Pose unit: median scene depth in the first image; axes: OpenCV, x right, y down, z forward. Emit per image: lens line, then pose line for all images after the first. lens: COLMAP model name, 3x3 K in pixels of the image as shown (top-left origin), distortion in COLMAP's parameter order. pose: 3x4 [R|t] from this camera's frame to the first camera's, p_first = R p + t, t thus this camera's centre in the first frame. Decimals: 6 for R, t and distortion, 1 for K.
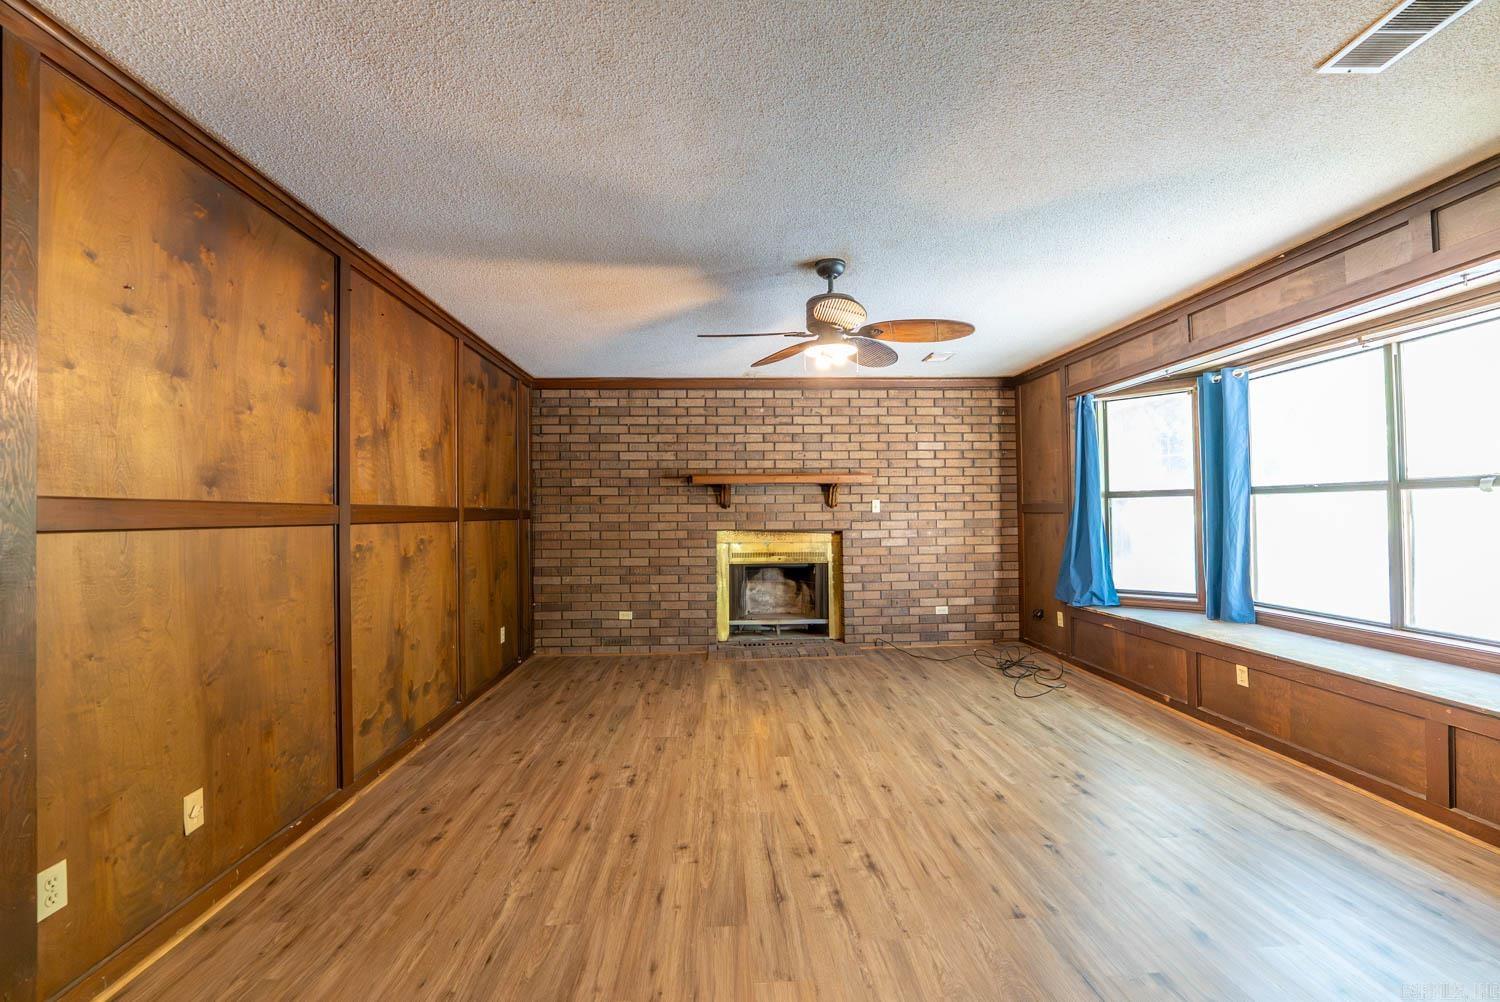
lens RADIAL K [[612.6, 0, 742.7], [0, 612.6, 499.5], [0, 0, 1]] dist [-0.025594, 0.003049]
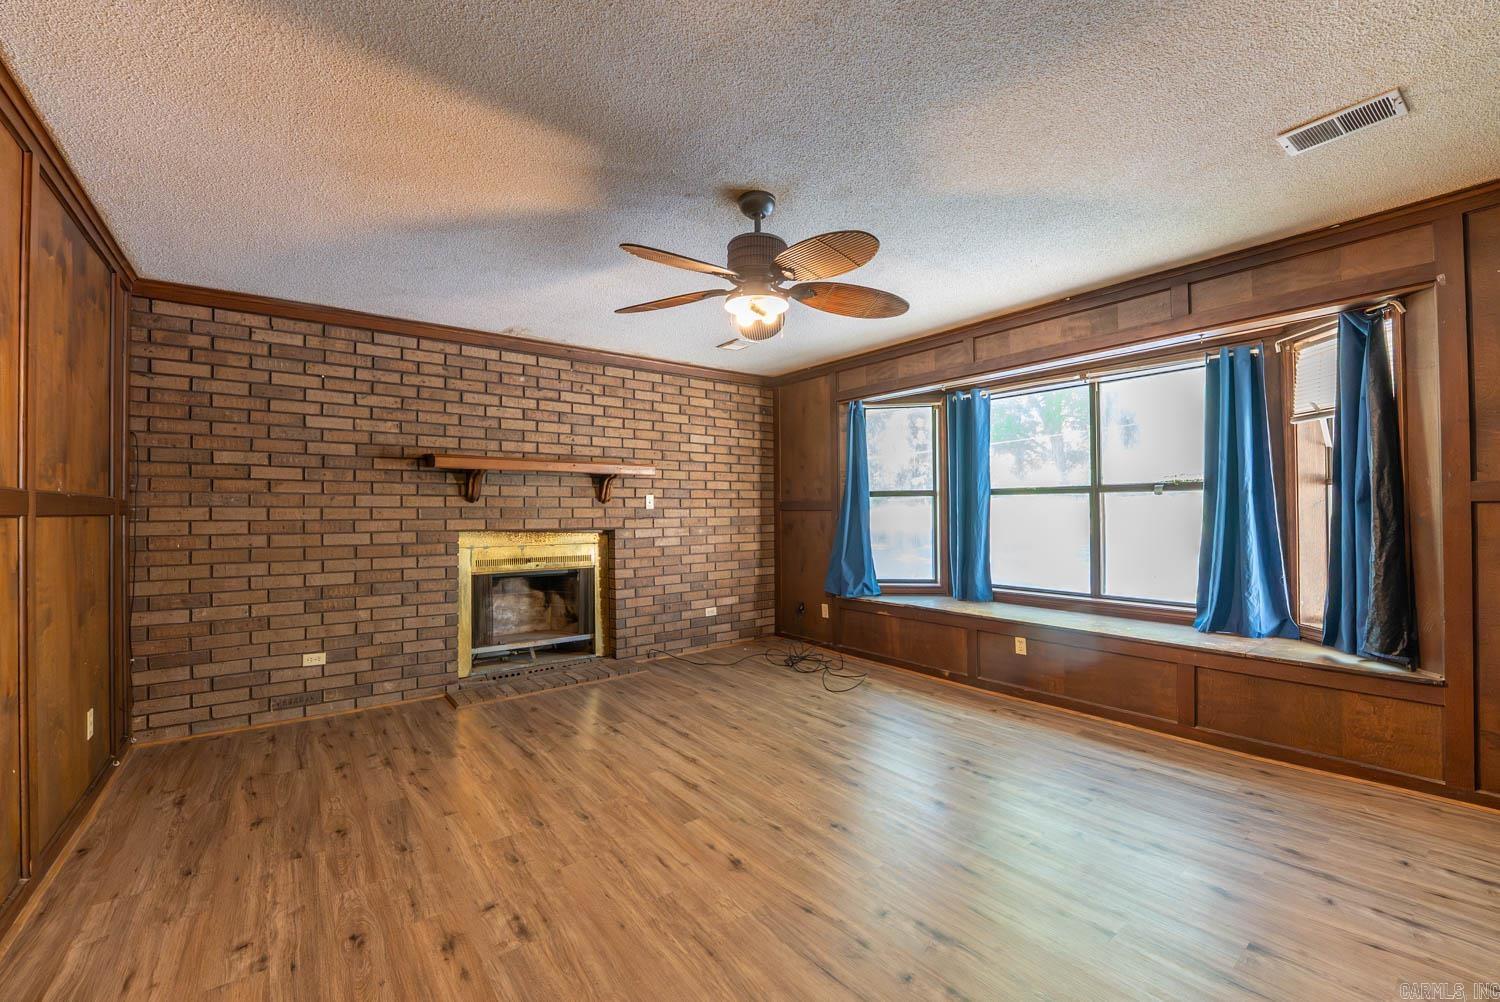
lens RADIAL K [[612.6, 0, 742.6], [0, 612.6, 501.3], [0, 0, 1]] dist [-0.025594, 0.003049]
pose [[0.823594, 0.014370, 0.566998, -0.211471], [-0.015200, 0.999879, -0.003263, 0.012817], [-0.566976, -0.005931, 0.823713, 0.217901]]
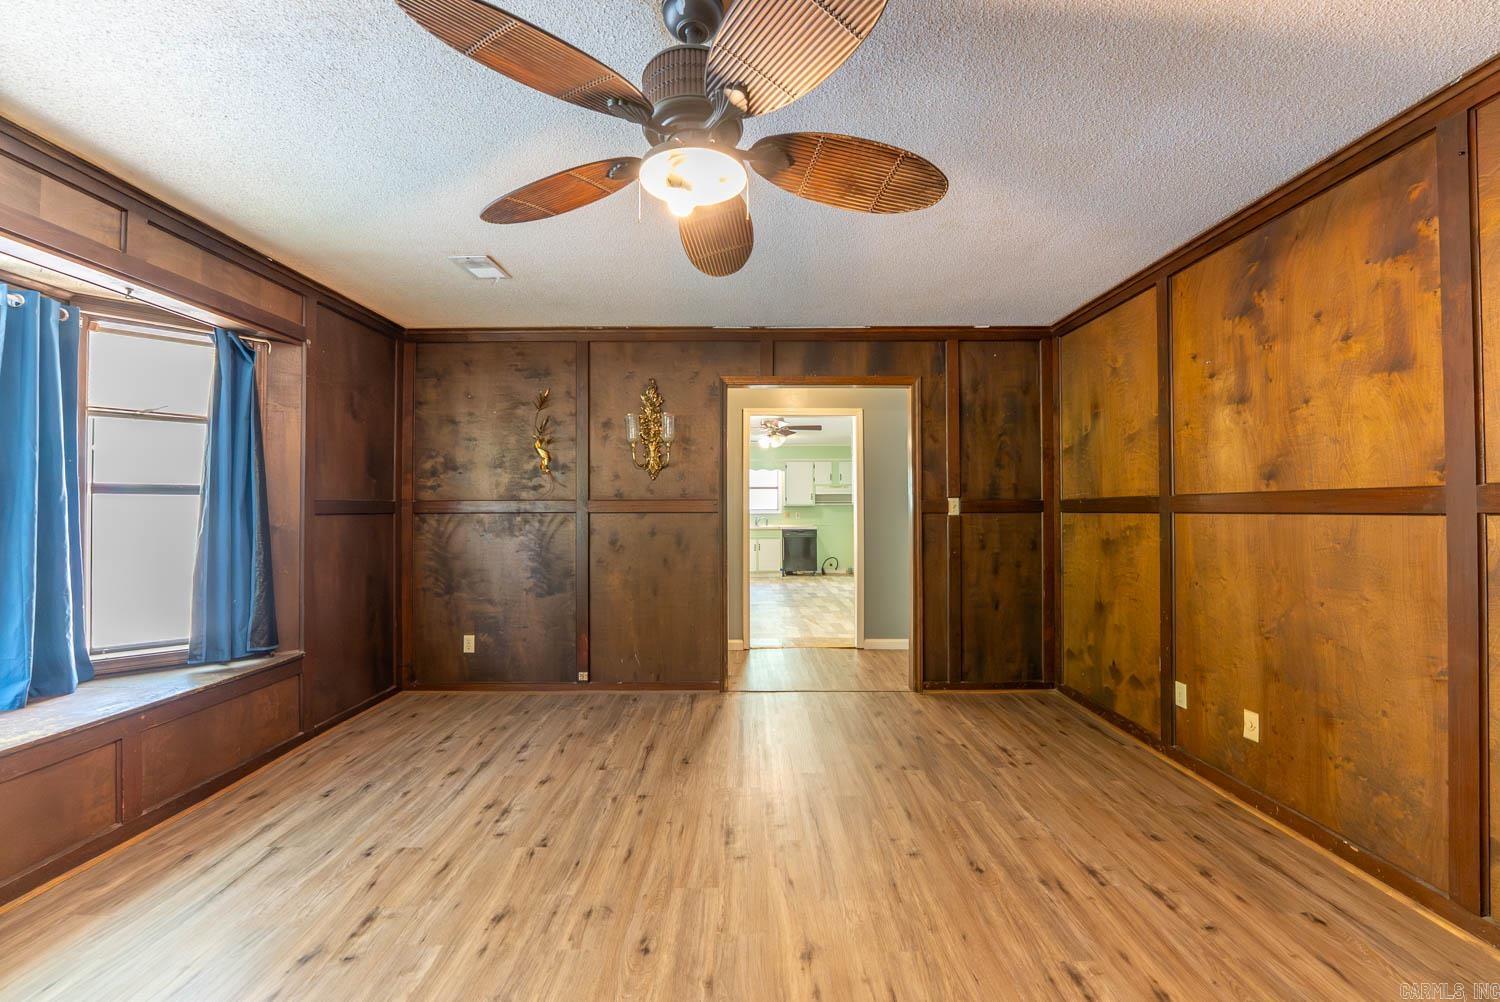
lens RADIAL K [[612.6, 0, 744.0], [0, 612.6, 502.7], [0, 0, 1]] dist [-0.025594, 0.003049]
pose [[-0.998802, 0.017711, 0.045609, 0.055394], [0.016075, 0.999223, -0.035988, 0.021750], [-0.046211, -0.035211, -0.998311, 0.947938]]
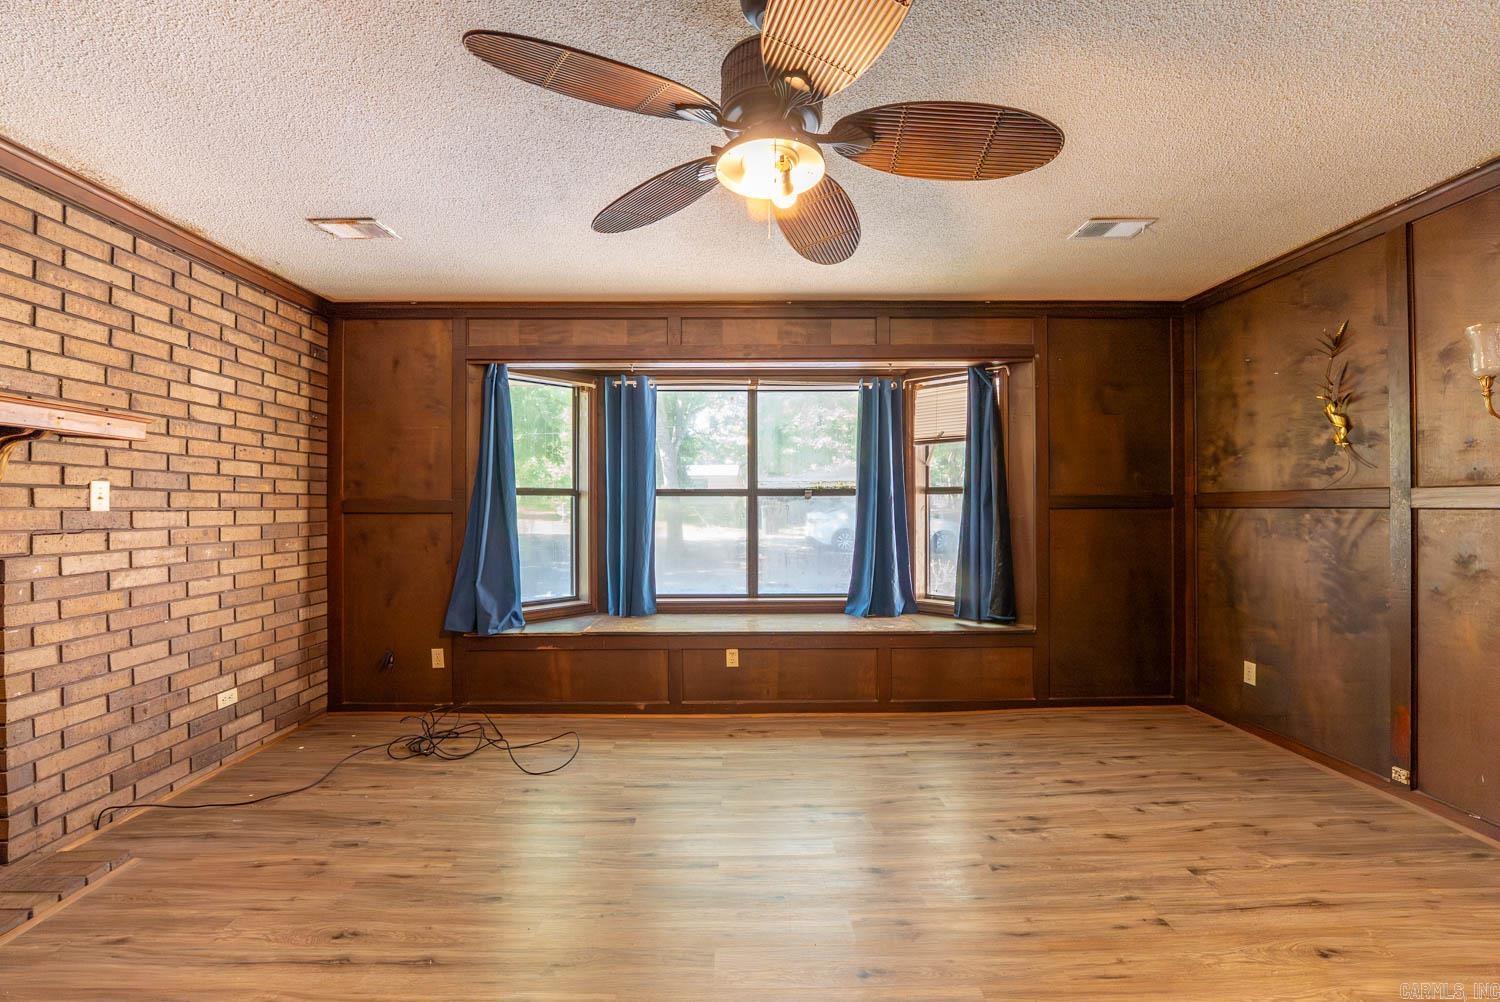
lens RADIAL K [[612.6, 0, 743.5], [0, 612.6, 502.9], [0, 0, 1]] dist [-0.025594, 0.003049]
pose [[0.032663, 0.019318, 0.999280, -0.210921], [-0.019486, 0.999635, -0.018688, 0.017166], [-0.999276, -0.018861, 0.033028, 0.643807]]
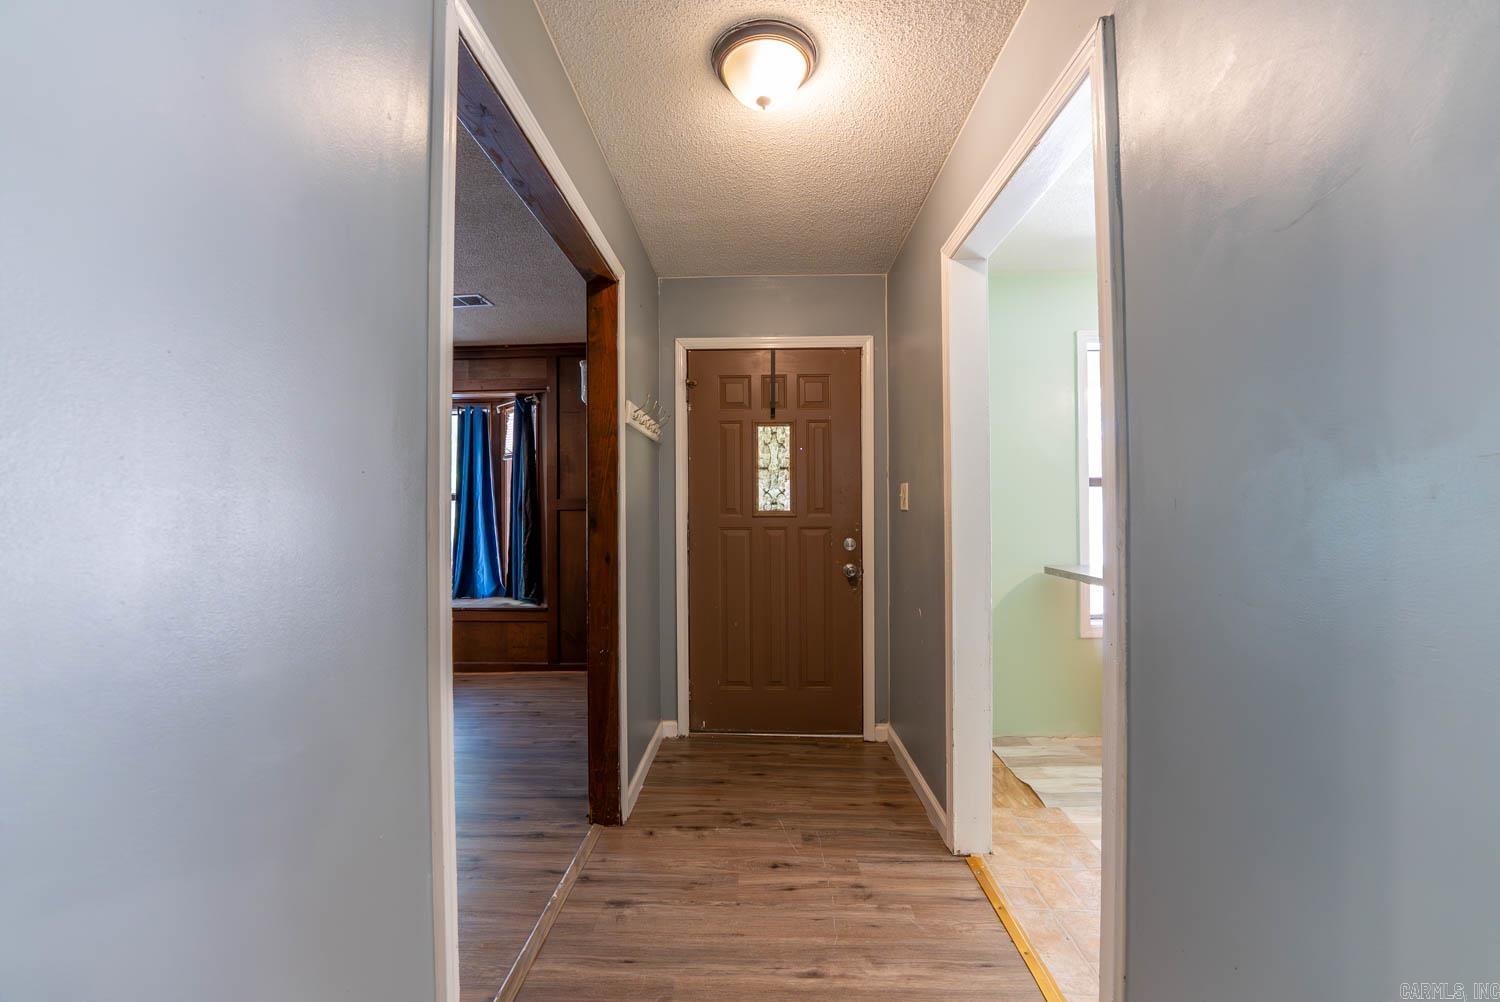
lens RADIAL K [[612.6, 0, 764.4], [0, 612.6, 498.8], [0, 0, 1]] dist [-0.025594, 0.003049]
pose [[0.060701, 0.015120, 0.998041, -0.374039], [-0.011602, 0.999828, -0.014441, -0.006210], [-0.998089, -0.010702, 0.060866, -0.106678]]
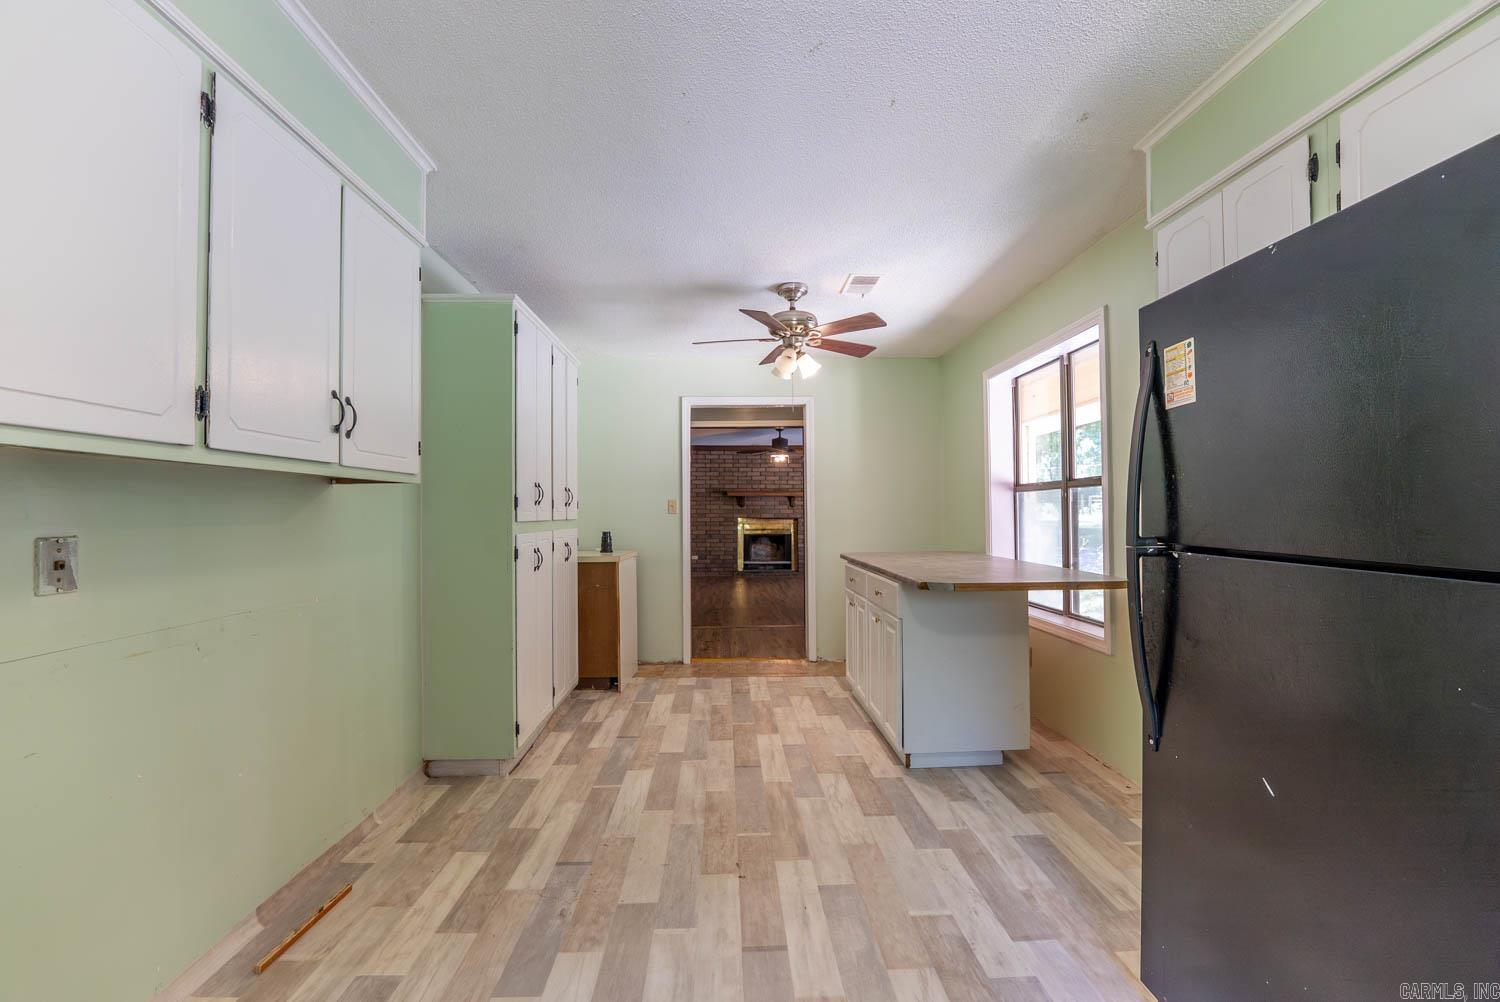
lens RADIAL K [[612.6, 0, 740.5], [0, 612.6, 504.5], [0, 0, 1]] dist [-0.025594, 0.003049]
pose [[0.999829, 0.007812, -0.016783, 0.001969], [-0.007611, 0.999899, 0.011999, -0.024018], [0.016875, -0.011870, 0.999787, -1.288134]]
